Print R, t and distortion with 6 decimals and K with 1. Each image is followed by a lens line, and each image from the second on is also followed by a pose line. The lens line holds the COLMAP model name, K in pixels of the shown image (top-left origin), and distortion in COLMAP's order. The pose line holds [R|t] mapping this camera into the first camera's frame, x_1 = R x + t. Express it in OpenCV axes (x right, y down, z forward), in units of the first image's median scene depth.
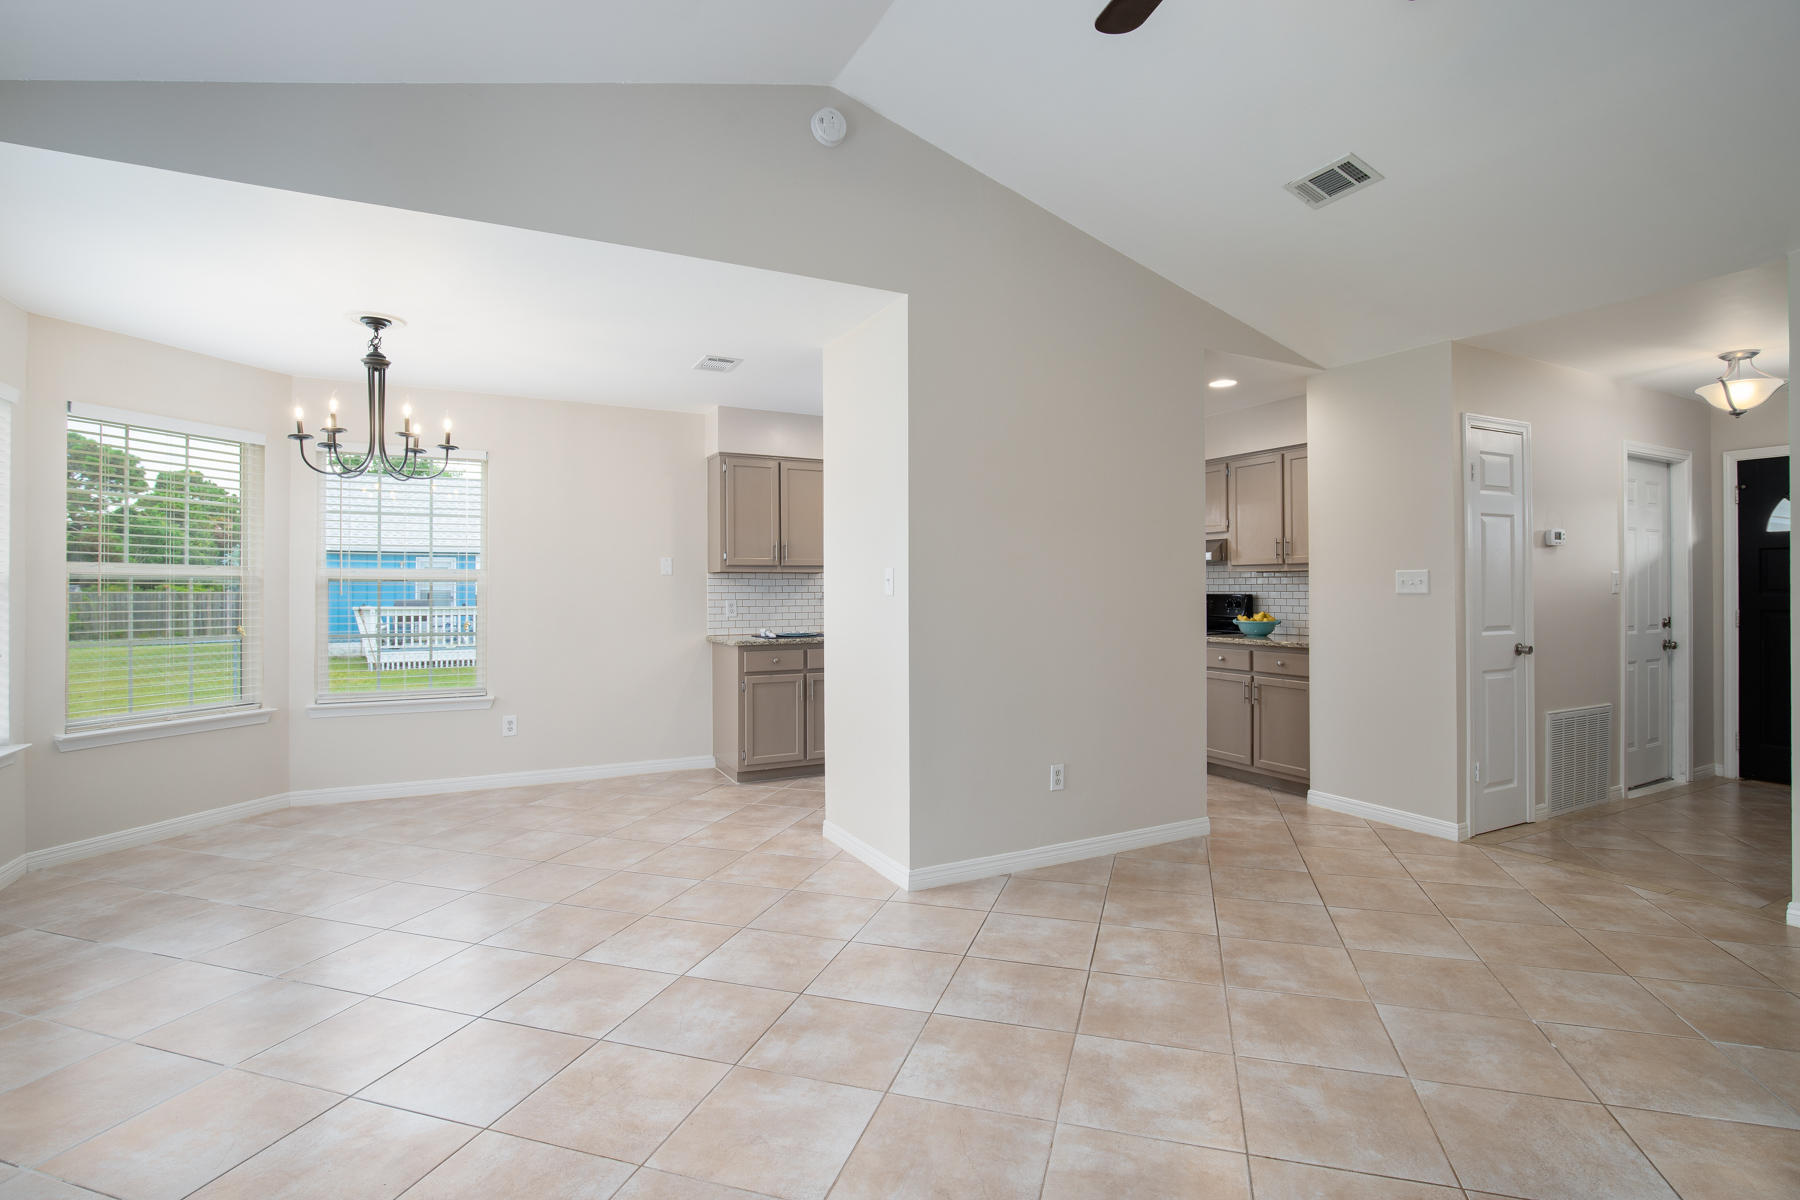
lens RADIAL K [[853.4, 0, 911.3], [0, 853.4, 585.1], [0, 0, 1]] dist [-0.037218, 0.009414]
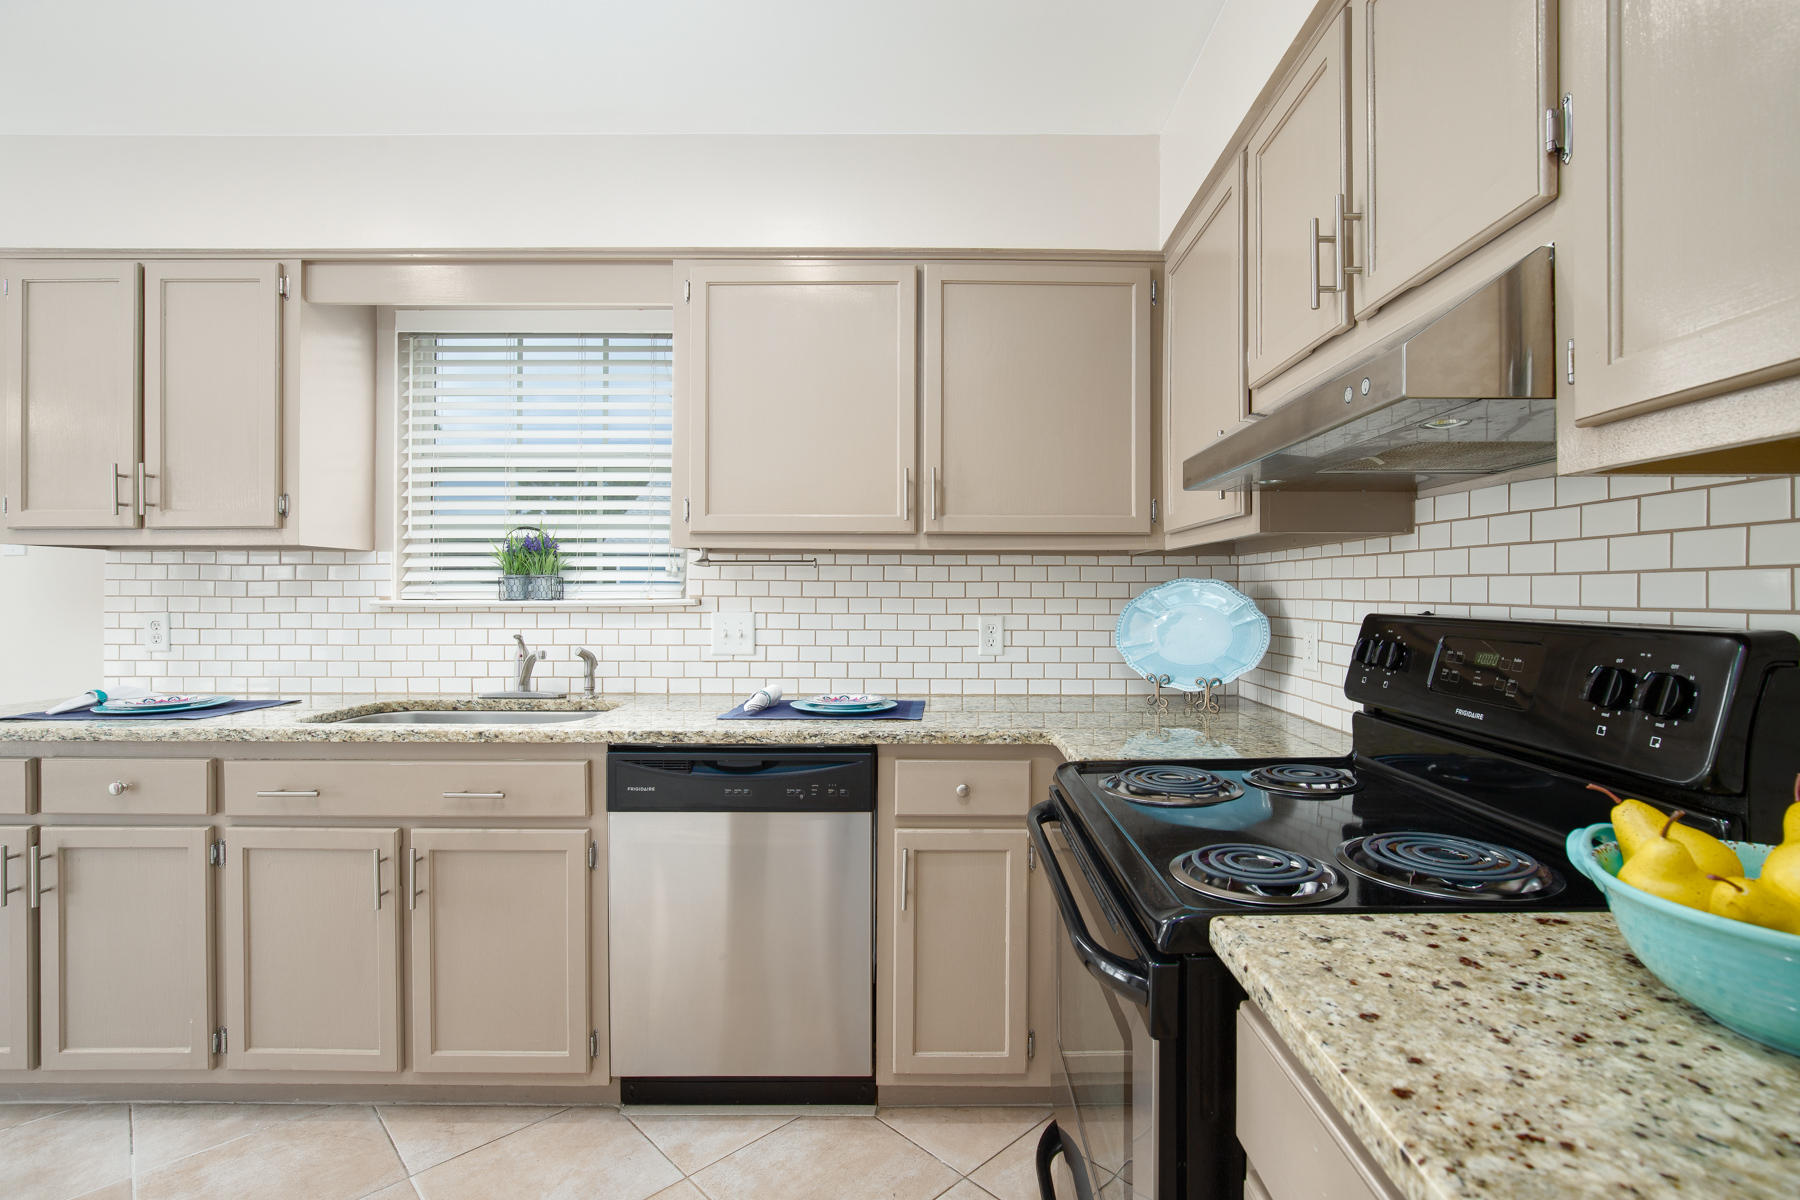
lens RADIAL K [[824.2, 0, 947.8], [0, 824.2, 594.9], [0, 0, 1]] dist [-0.018265, 0.000133]
pose [[0.887446, 0.006180, -0.460869, 0.537513], [-0.003767, 0.999974, 0.006157, 0.006606], [0.460895, -0.003728, 0.887447, 1.296553]]
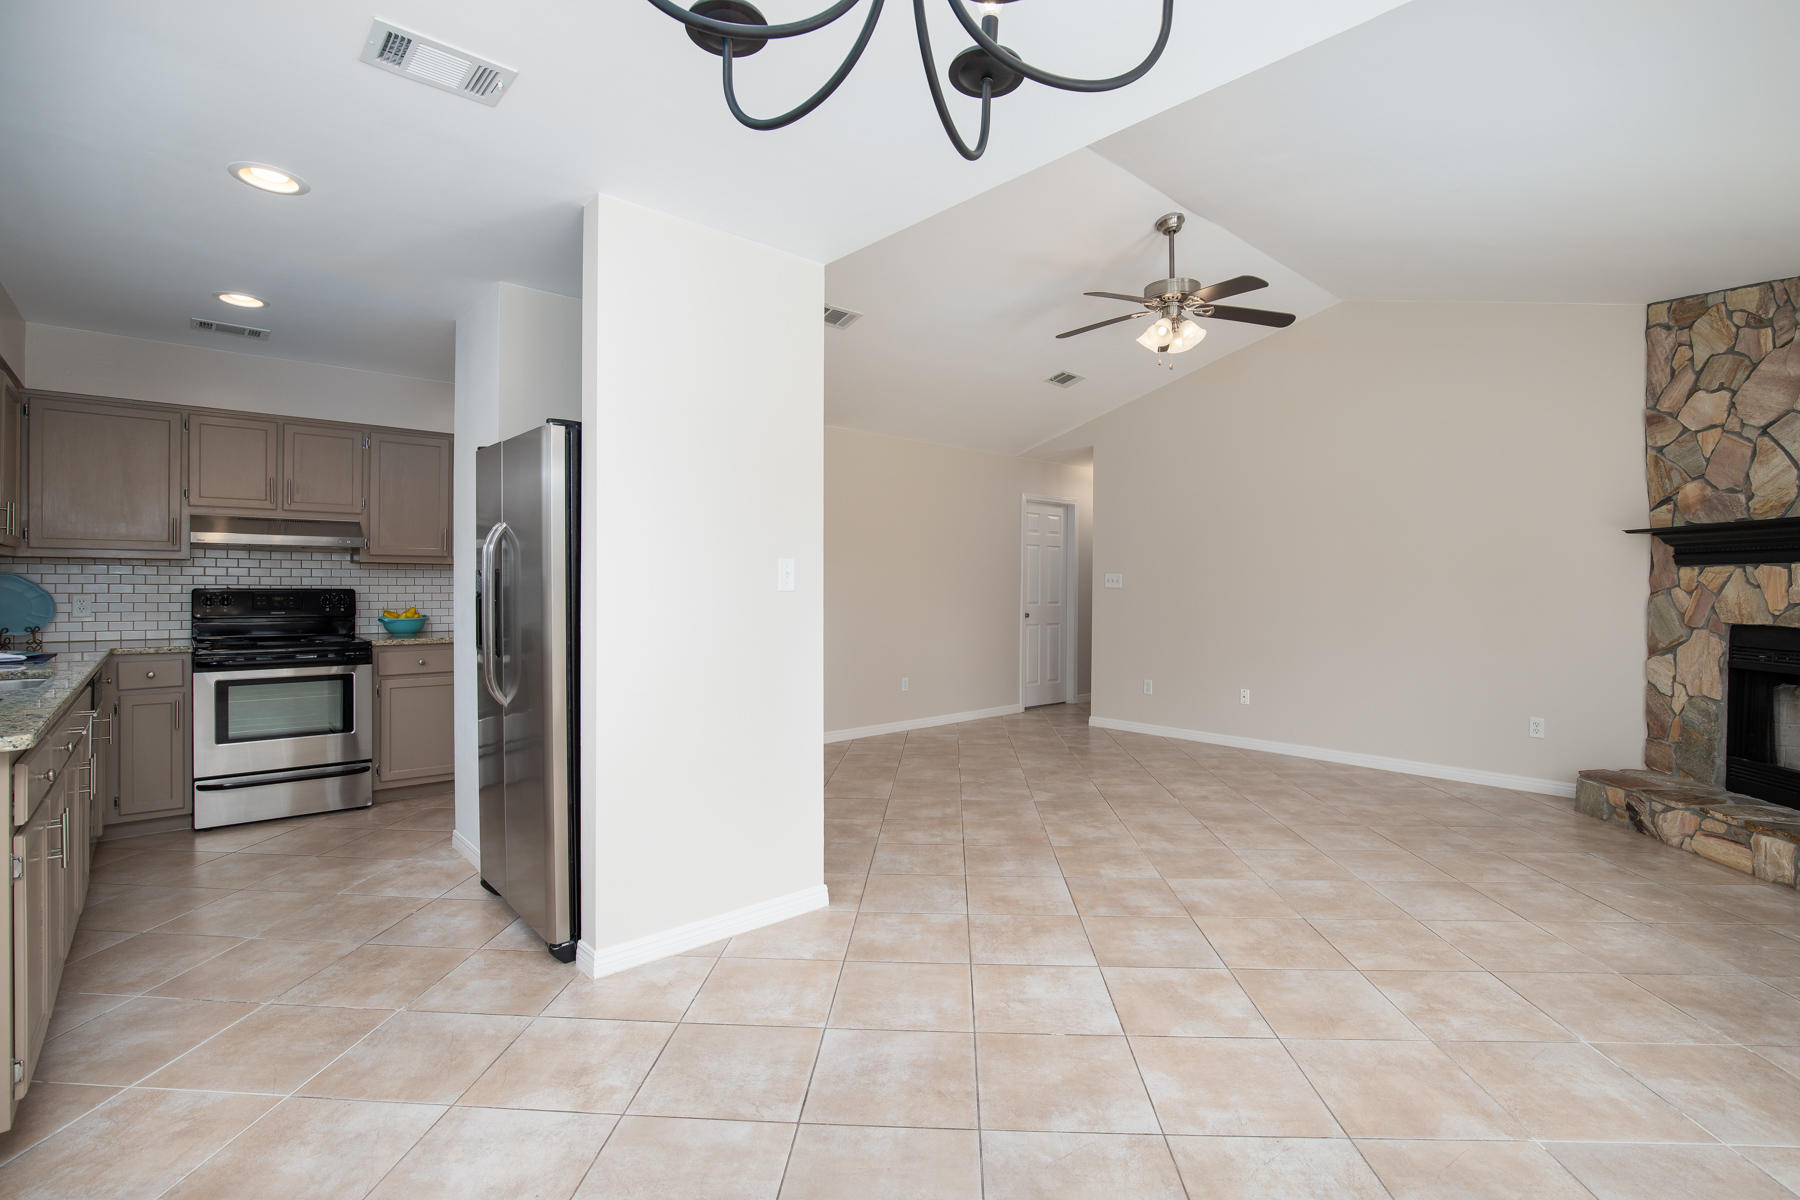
lens RADIAL K [[832.7, 0, 904.9], [0, 832.7, 586.3], [0, 0, 1]] dist [-0.034932, 0.006546]
pose [[-0.243360, -0.000734, 0.969936, -0.841646], [-0.008377, 0.999964, -0.001345, 0.007594], [-0.969900, -0.008453, -0.243357, 1.055122]]
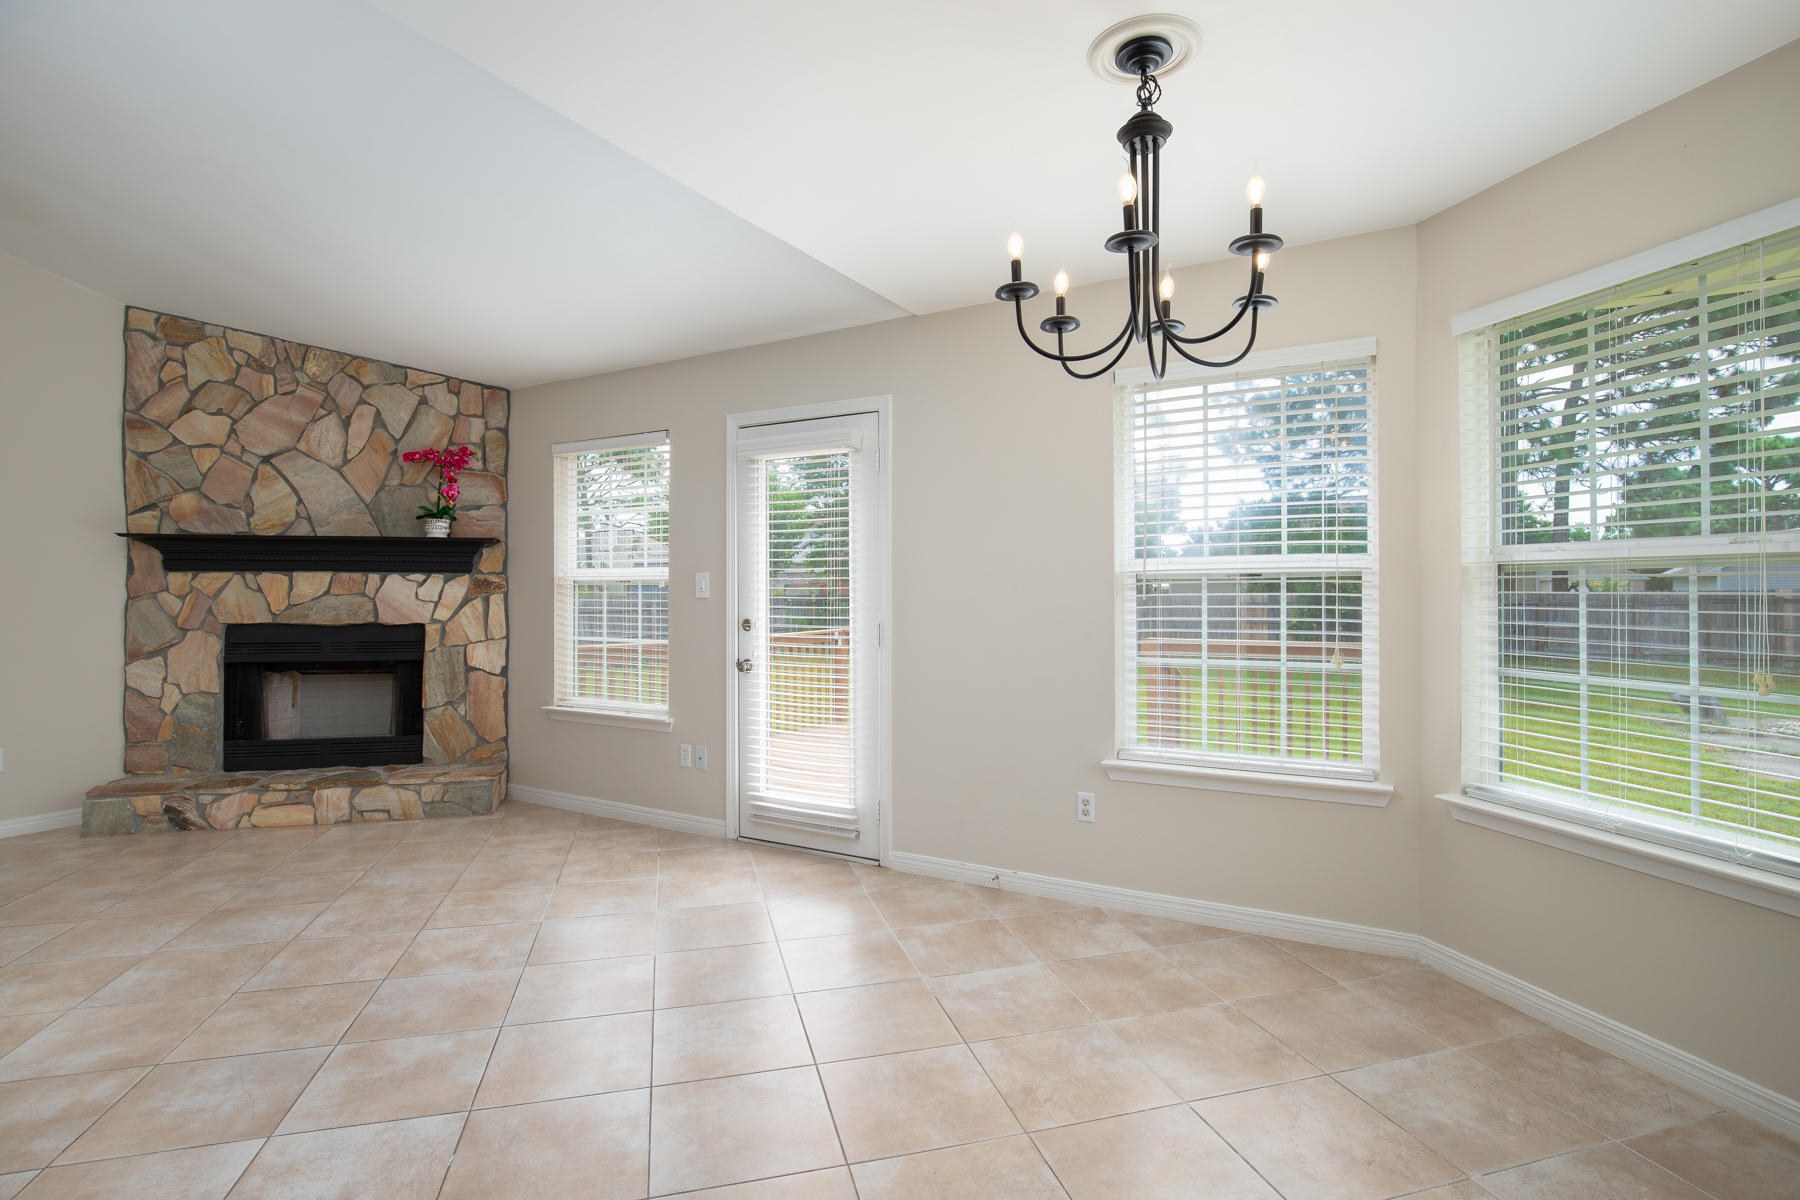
lens RADIAL K [[865.9, 0, 905.4], [0, 865.9, 590.3], [0, 0, 1]] dist [-0.029793, 0.007999]
pose [[-0.843689, 0.001260, -0.536831, -0.243783], [0.005458, 0.999966, -0.006230, 0.010063], [0.536805, -0.008186, -0.843667, 1.352391]]
